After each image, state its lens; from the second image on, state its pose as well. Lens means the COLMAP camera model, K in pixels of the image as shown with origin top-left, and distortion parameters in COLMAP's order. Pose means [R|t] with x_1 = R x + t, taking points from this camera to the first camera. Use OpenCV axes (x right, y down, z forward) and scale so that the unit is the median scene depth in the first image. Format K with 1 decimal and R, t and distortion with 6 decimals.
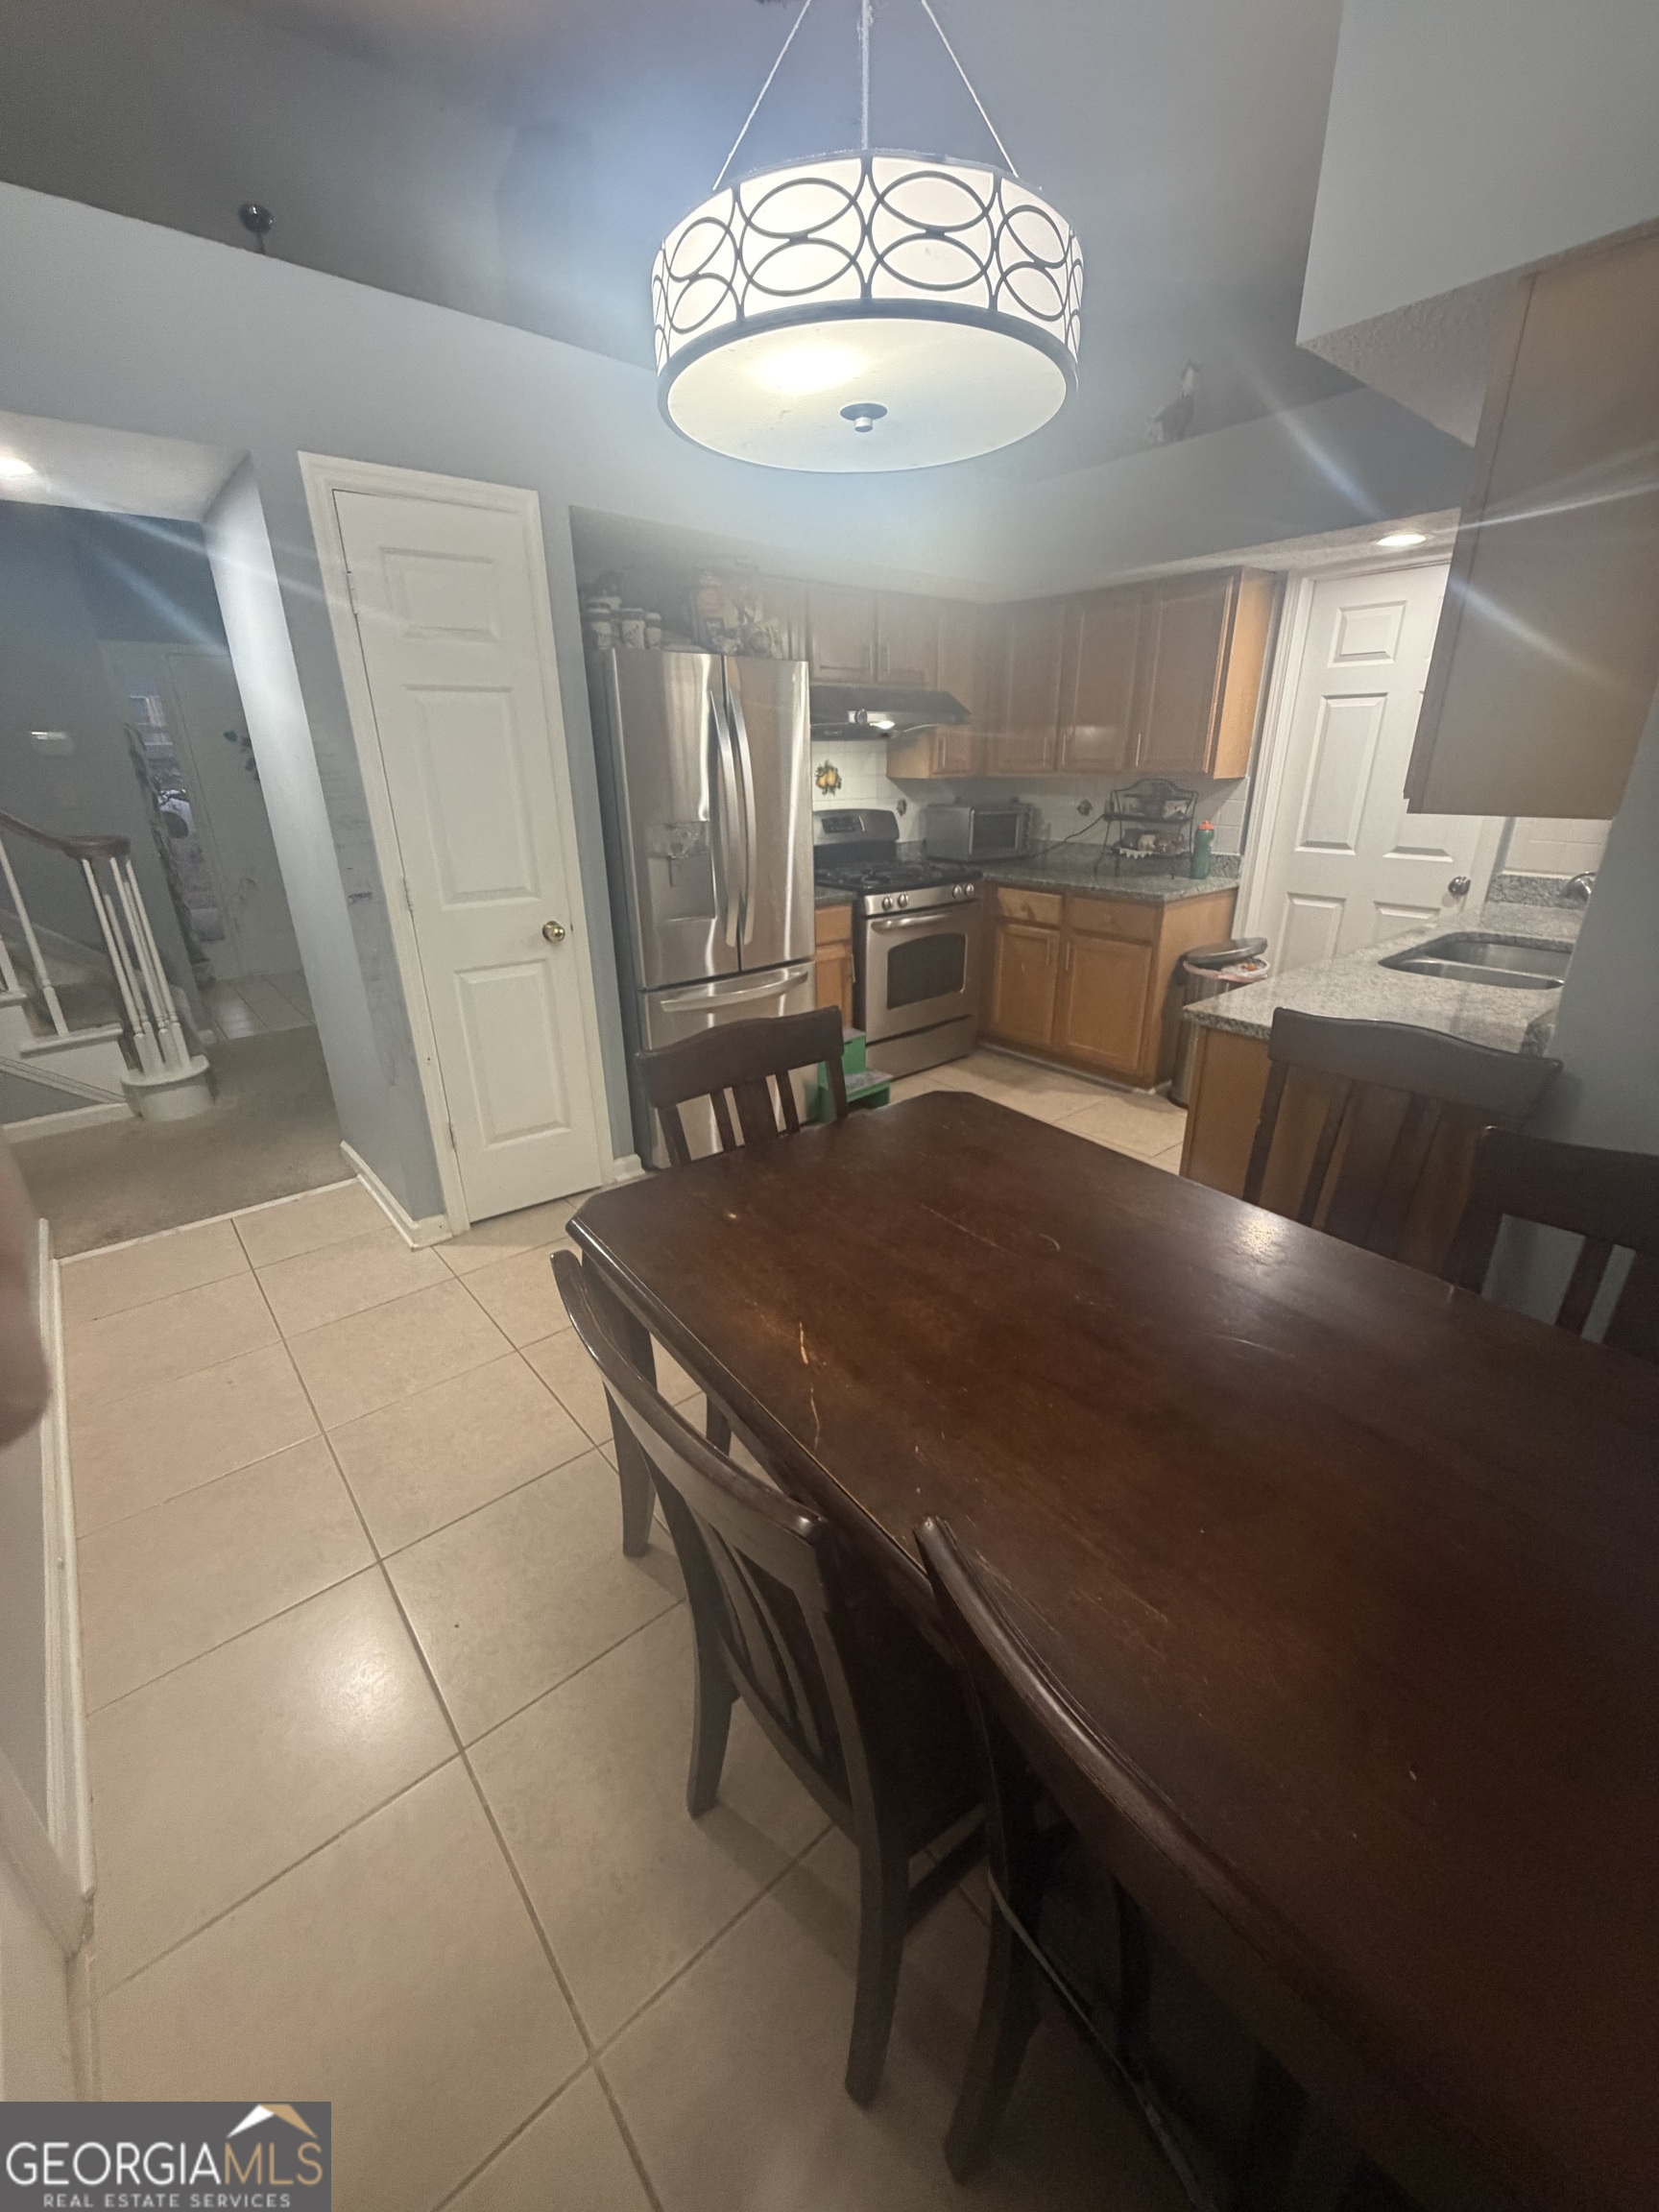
lens RADIAL K [[885.4, 0, 827.8], [0, 885.4, 1097.3], [0, 0, 1]] dist [0.001189, 0.000183]
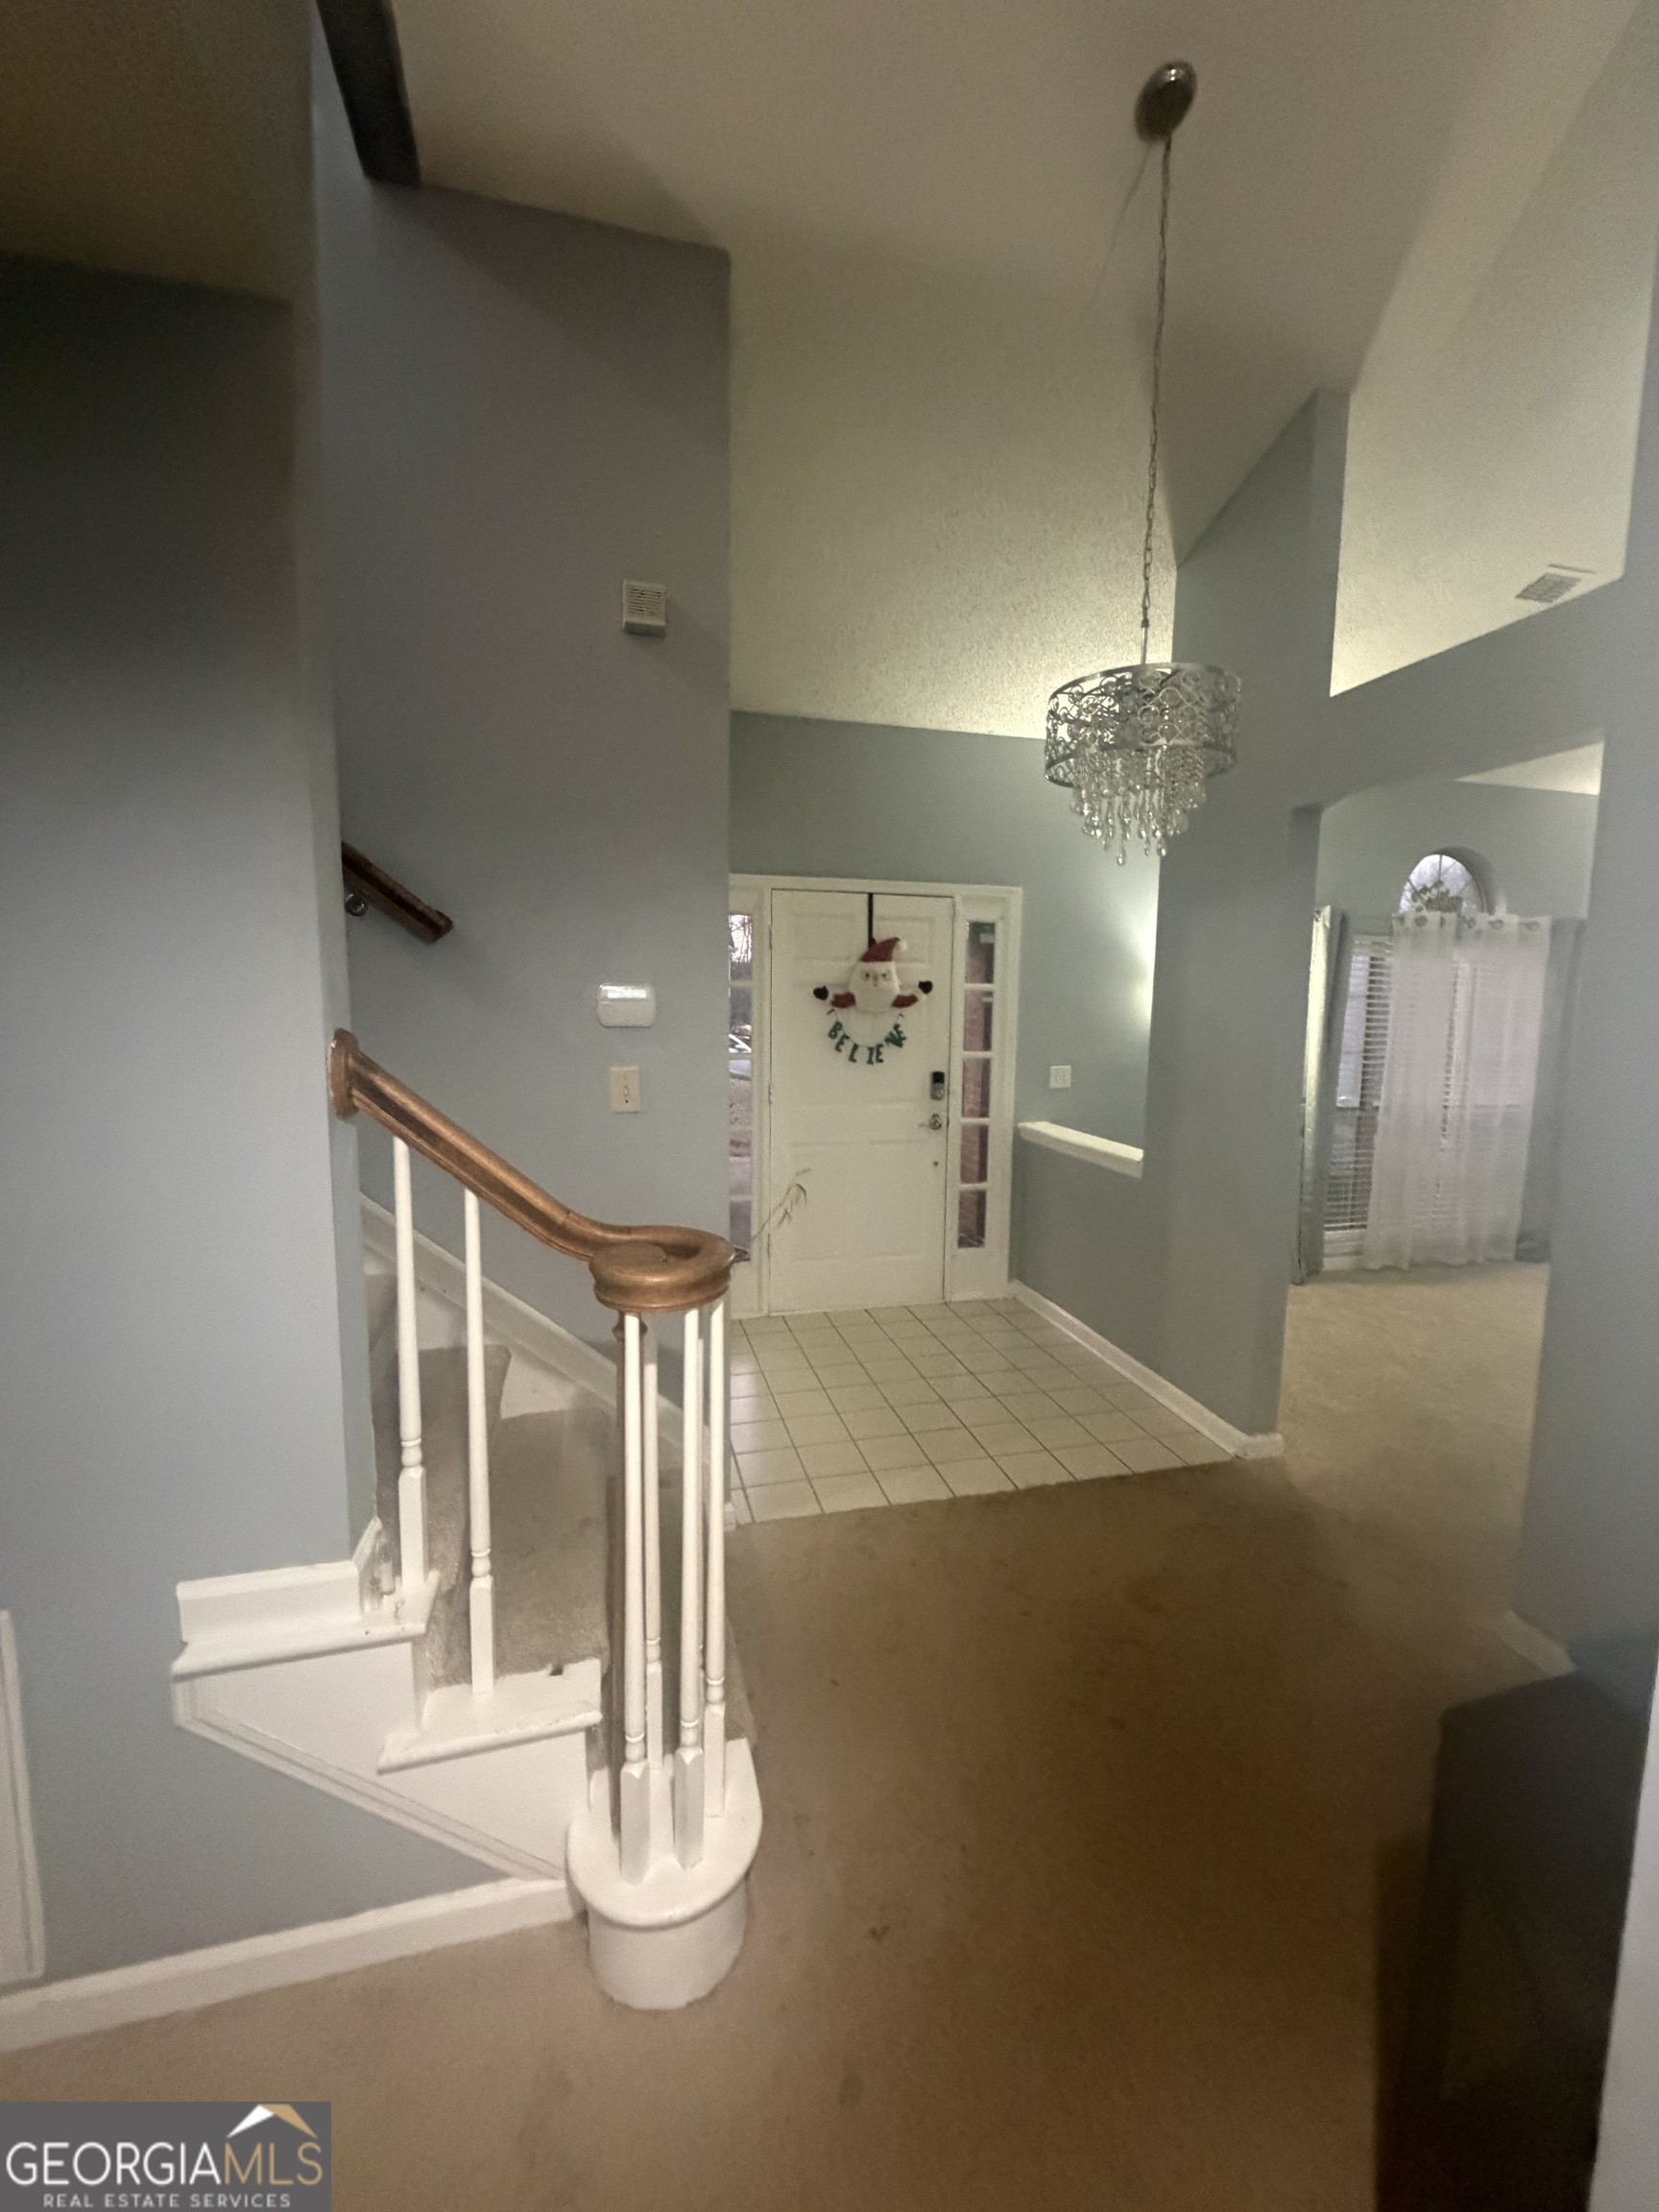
lens RADIAL K [[885.4, 0, 827.8], [0, 885.4, 1097.3], [0, 0, 1]] dist [0.001189, 0.000183]
pose [[0.903877, 0.067262, -0.422471, -0.556950], [-0.176492, 0.958231, -0.225044, -0.256634], [0.389688, 0.277975, 0.877994, 0.620055]]
